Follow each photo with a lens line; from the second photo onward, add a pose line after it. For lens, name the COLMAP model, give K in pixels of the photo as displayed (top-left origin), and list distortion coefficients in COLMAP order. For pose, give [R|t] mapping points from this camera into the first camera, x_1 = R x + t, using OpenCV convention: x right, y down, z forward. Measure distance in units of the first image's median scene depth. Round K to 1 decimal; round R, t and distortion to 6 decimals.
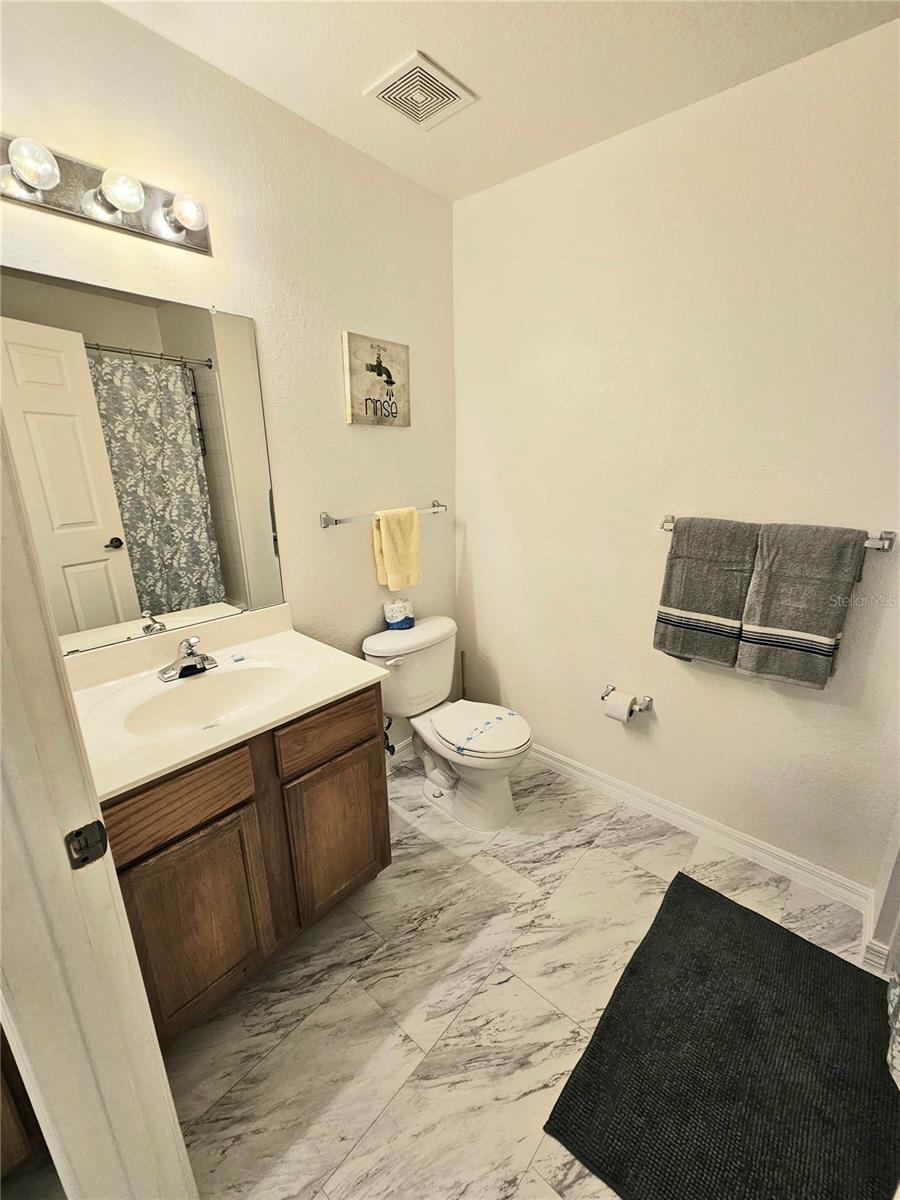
lens RADIAL K [[493.1, 0, 458.1], [0, 493.1, 595.6], [0, 0, 1]] dist [0.005903, -0.001395]
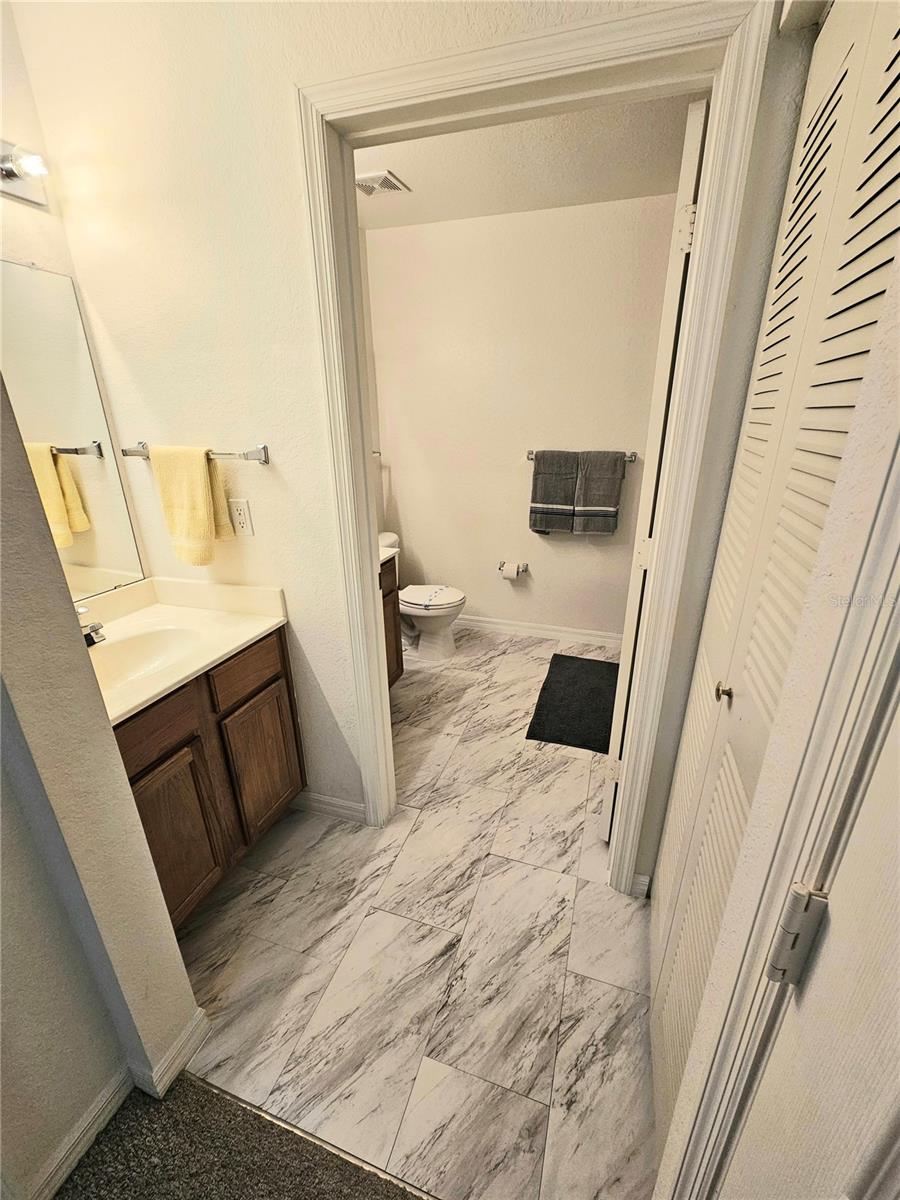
lens RADIAL K [[493.1, 0, 442.0], [0, 493.1, 605.5], [0, 0, 1]] dist [0.005903, -0.001395]
pose [[0.934805, -0.141317, 0.325837, -0.506981], [0.115431, 0.988513, 0.097560, 0.170870], [-0.335881, -0.053588, 0.940379, -0.553368]]
